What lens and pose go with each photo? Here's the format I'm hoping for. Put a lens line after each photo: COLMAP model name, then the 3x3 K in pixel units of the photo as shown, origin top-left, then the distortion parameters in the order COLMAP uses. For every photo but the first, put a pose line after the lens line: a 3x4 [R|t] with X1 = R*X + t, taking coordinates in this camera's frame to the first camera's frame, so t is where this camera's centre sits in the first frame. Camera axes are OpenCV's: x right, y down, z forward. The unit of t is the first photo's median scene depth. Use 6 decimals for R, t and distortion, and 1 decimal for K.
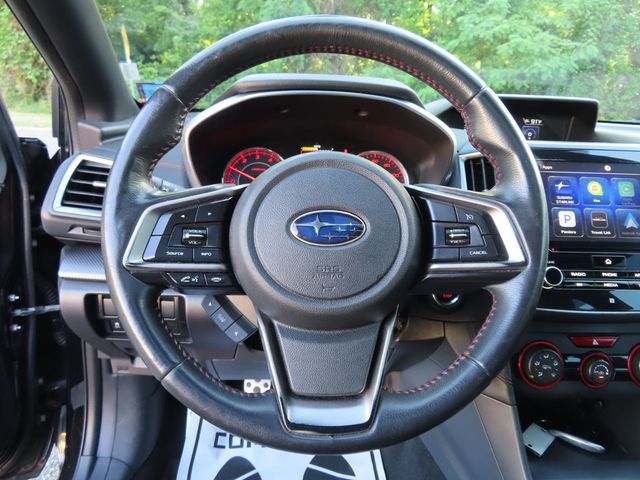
lens RADIAL K [[458.2, 0, 319.3], [0, 458.2, 243.0], [0, 0, 1]] dist [-0.006994, -0.002068]
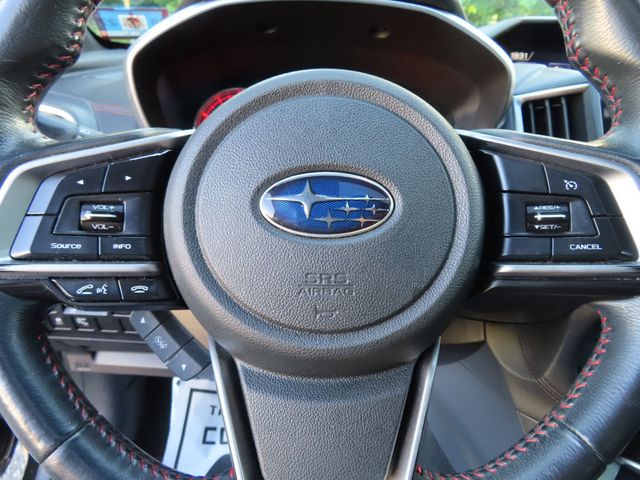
lens RADIAL K [[458.2, 0, 319.3], [0, 458.2, 243.0], [0, 0, 1]] dist [-0.006994, -0.002068]
pose [[0.999845, 0.005425, -0.016754, 0.018929], [-0.004018, 0.996551, 0.082883, -0.030628], [0.017145, -0.082802, 0.996418, 0.414856]]
